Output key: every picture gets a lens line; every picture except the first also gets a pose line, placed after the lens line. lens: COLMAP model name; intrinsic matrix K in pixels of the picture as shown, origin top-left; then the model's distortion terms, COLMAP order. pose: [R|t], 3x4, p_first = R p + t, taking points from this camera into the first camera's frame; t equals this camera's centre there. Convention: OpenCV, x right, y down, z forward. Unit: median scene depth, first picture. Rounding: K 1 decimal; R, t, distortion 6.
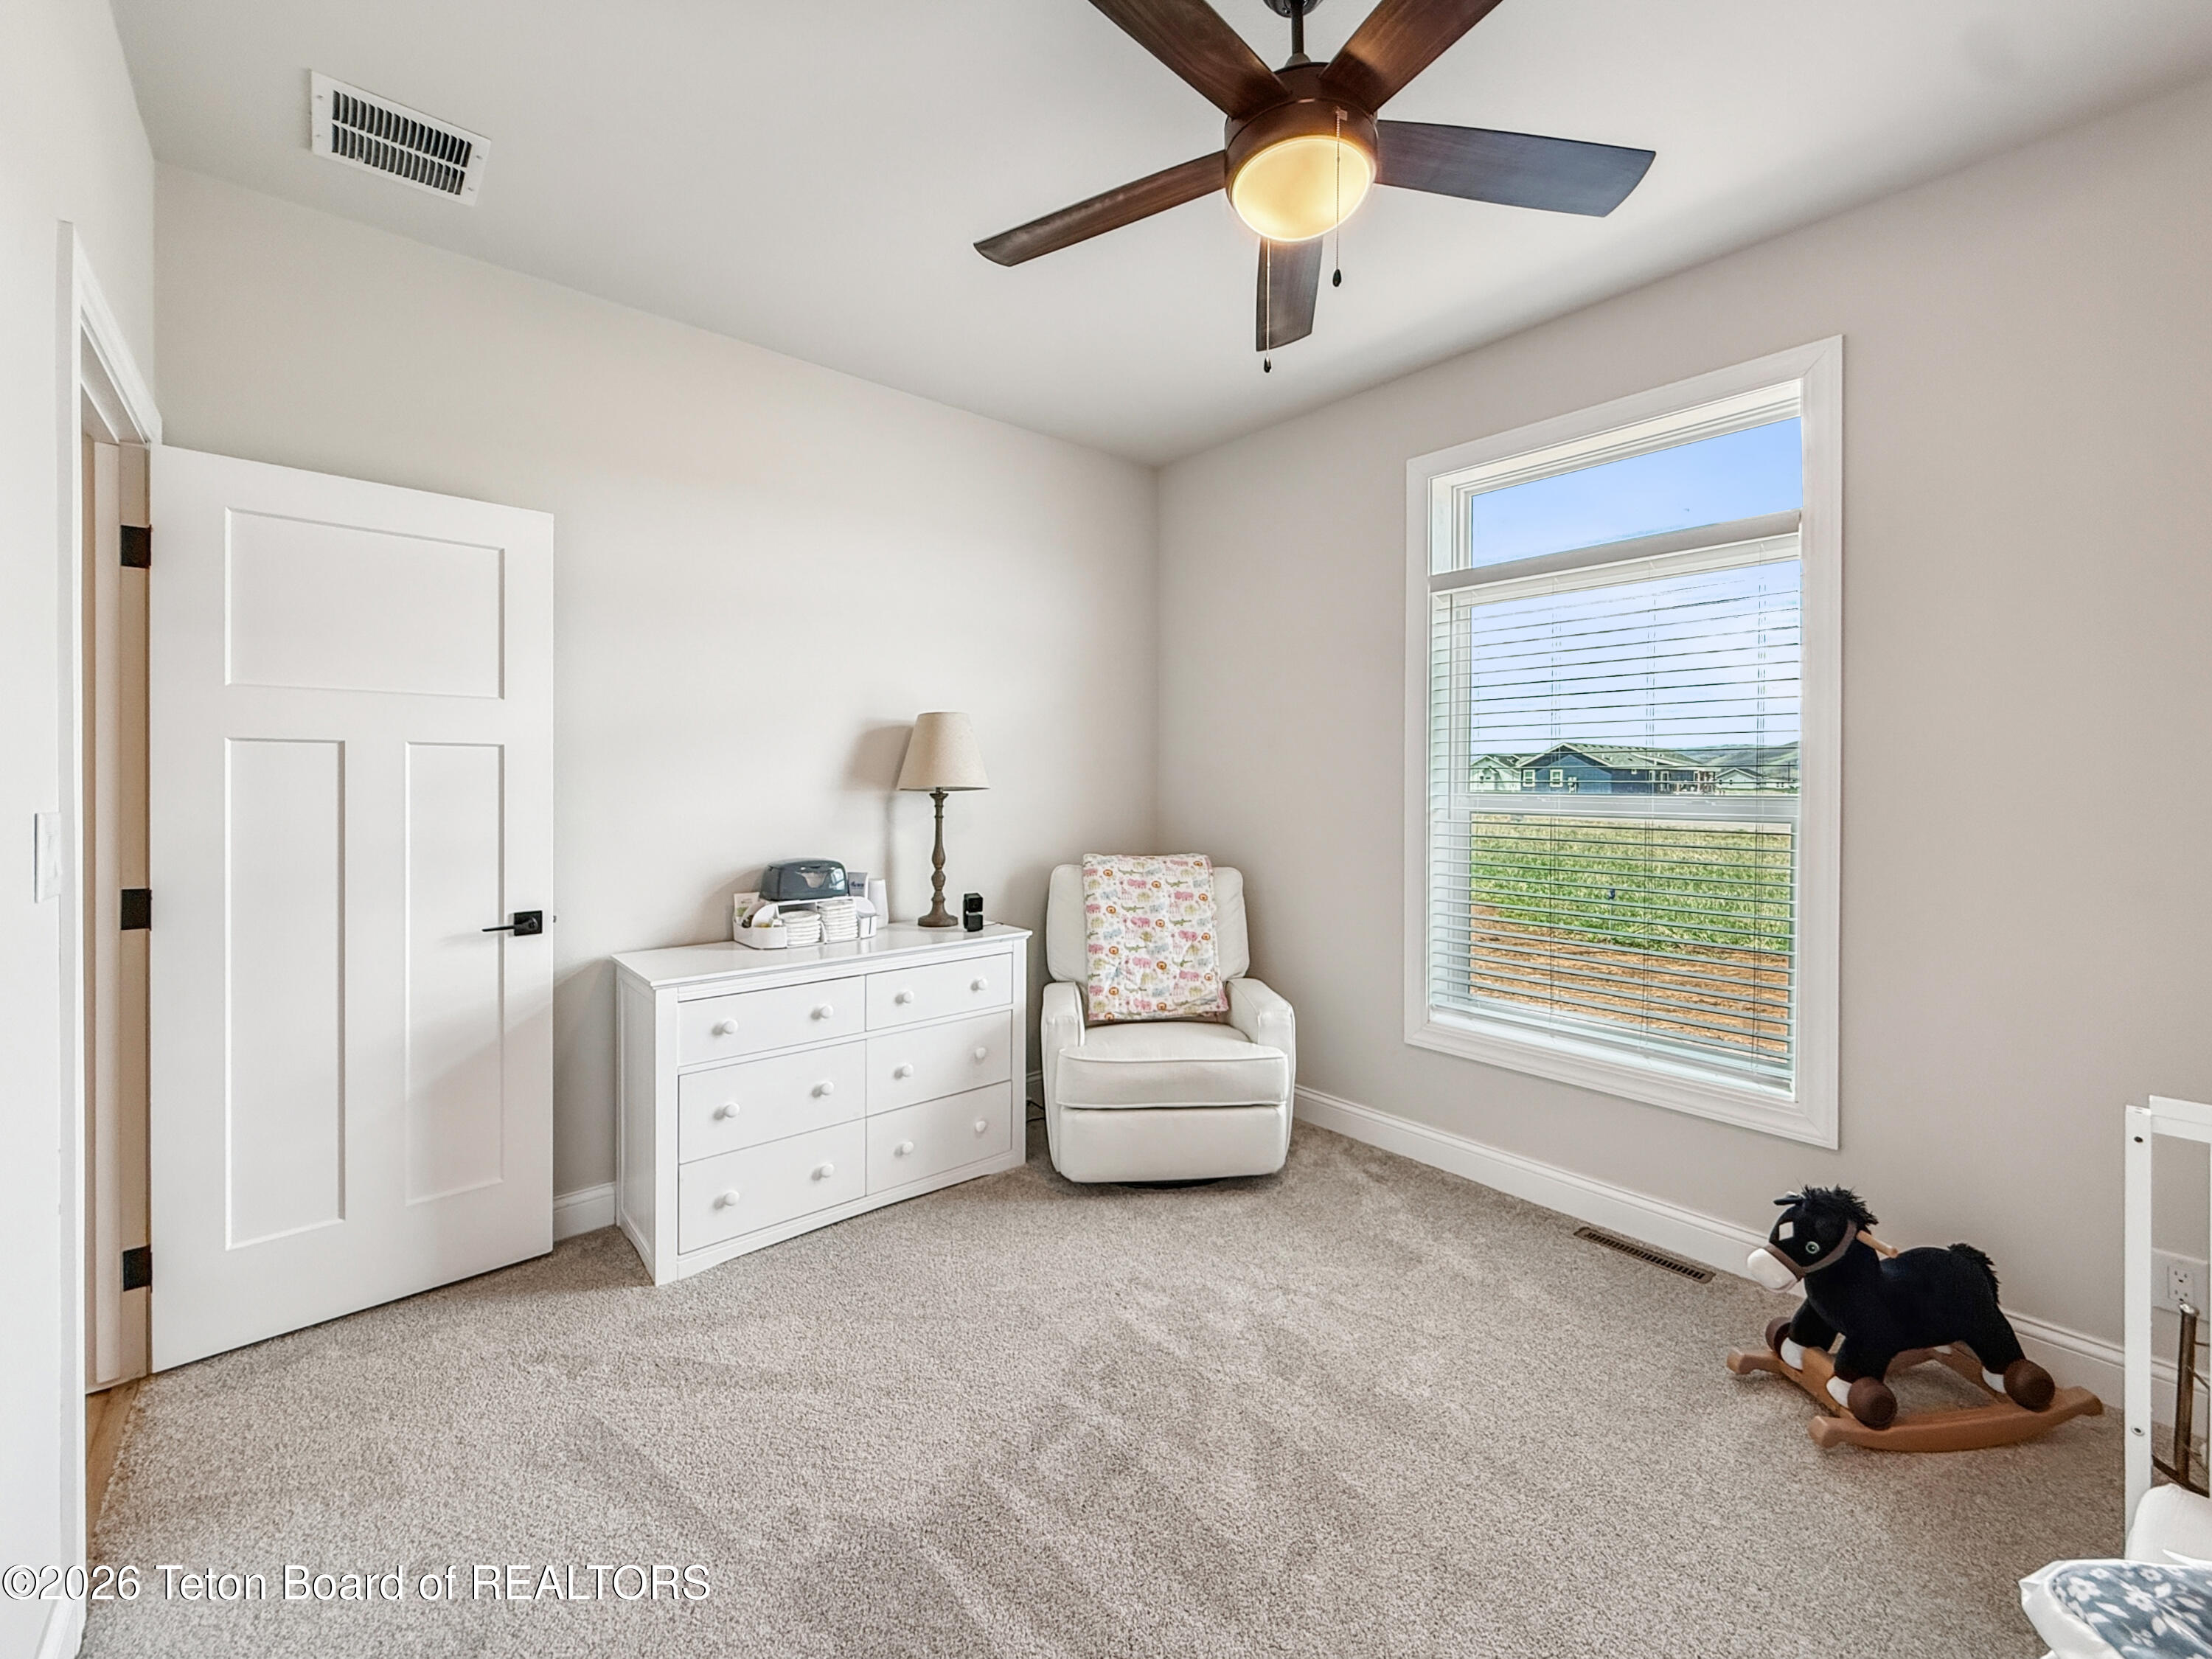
lens RADIAL K [[908.5, 0, 1113.6], [0, 908.5, 781.8], [0, 0, 1]] dist [-0.000828, -0.000322]
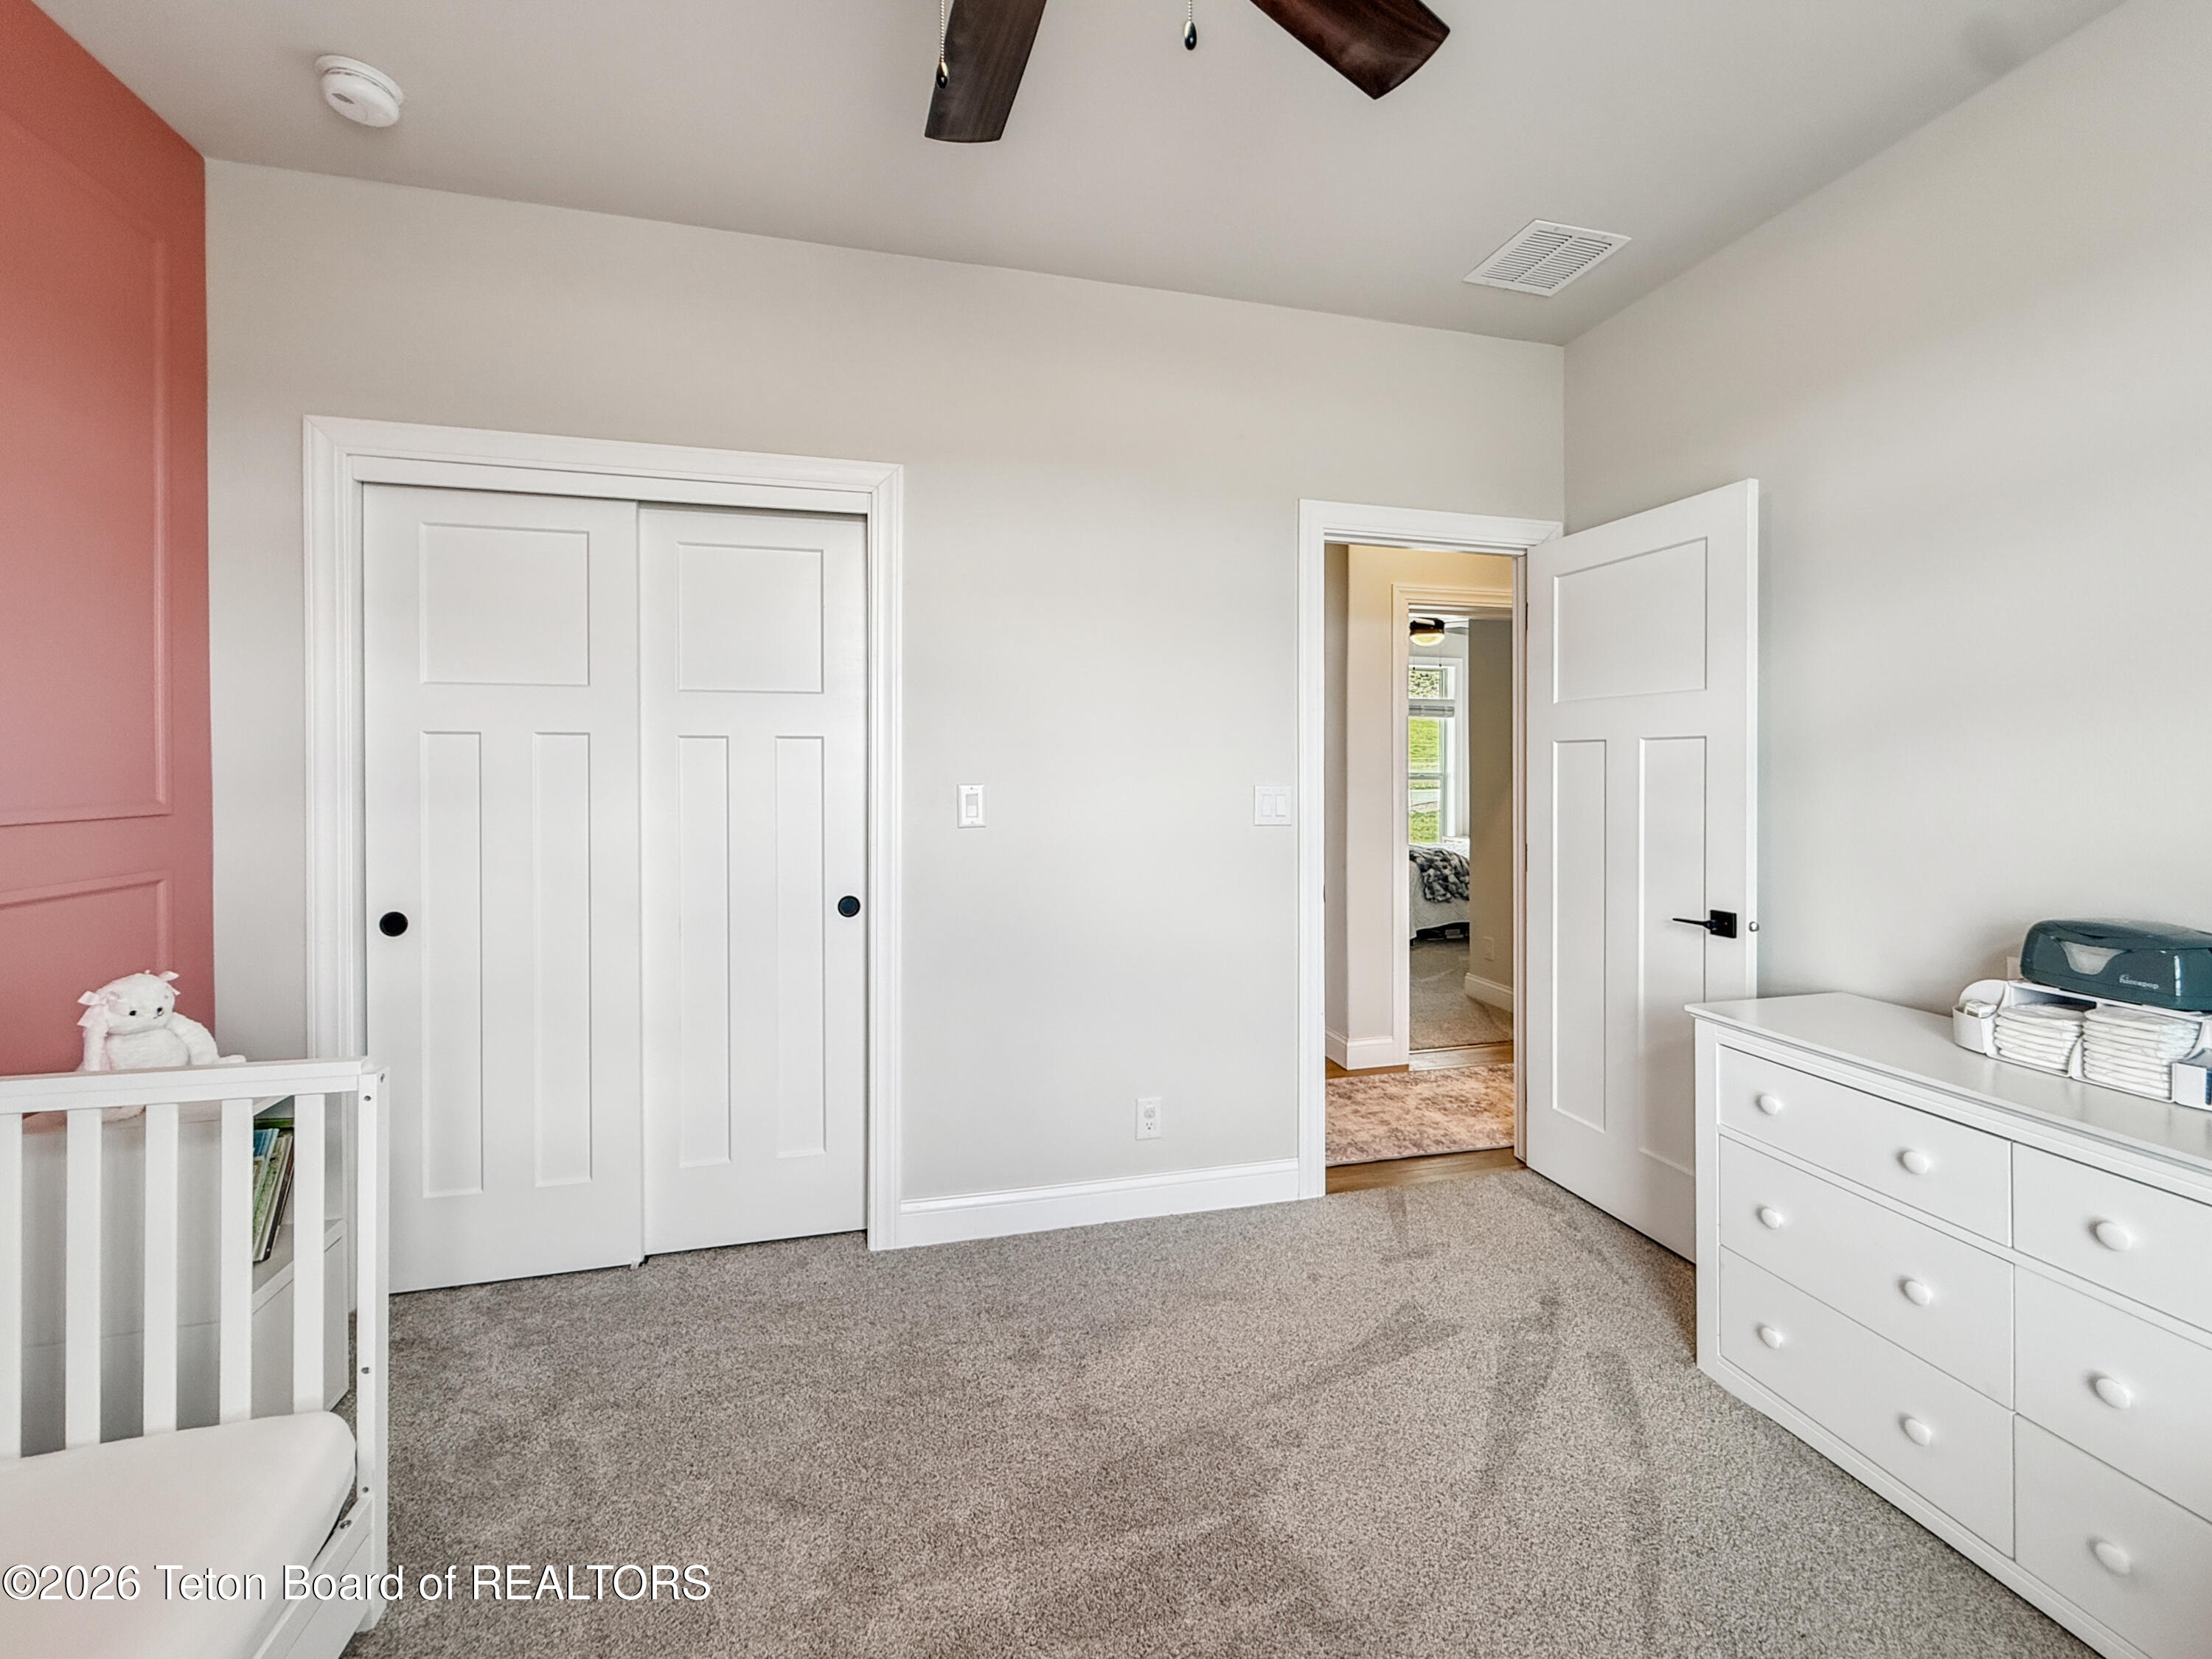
lens RADIAL K [[908.5, 0, 1113.6], [0, 908.5, 781.8], [0, 0, 1]] dist [-0.000828, -0.000322]
pose [[-0.445835, 0.009452, -0.895065, 0.492789], [-0.006499, 0.999884, 0.013797, -0.001059], [0.895092, 0.011968, -0.445722, 0.870634]]
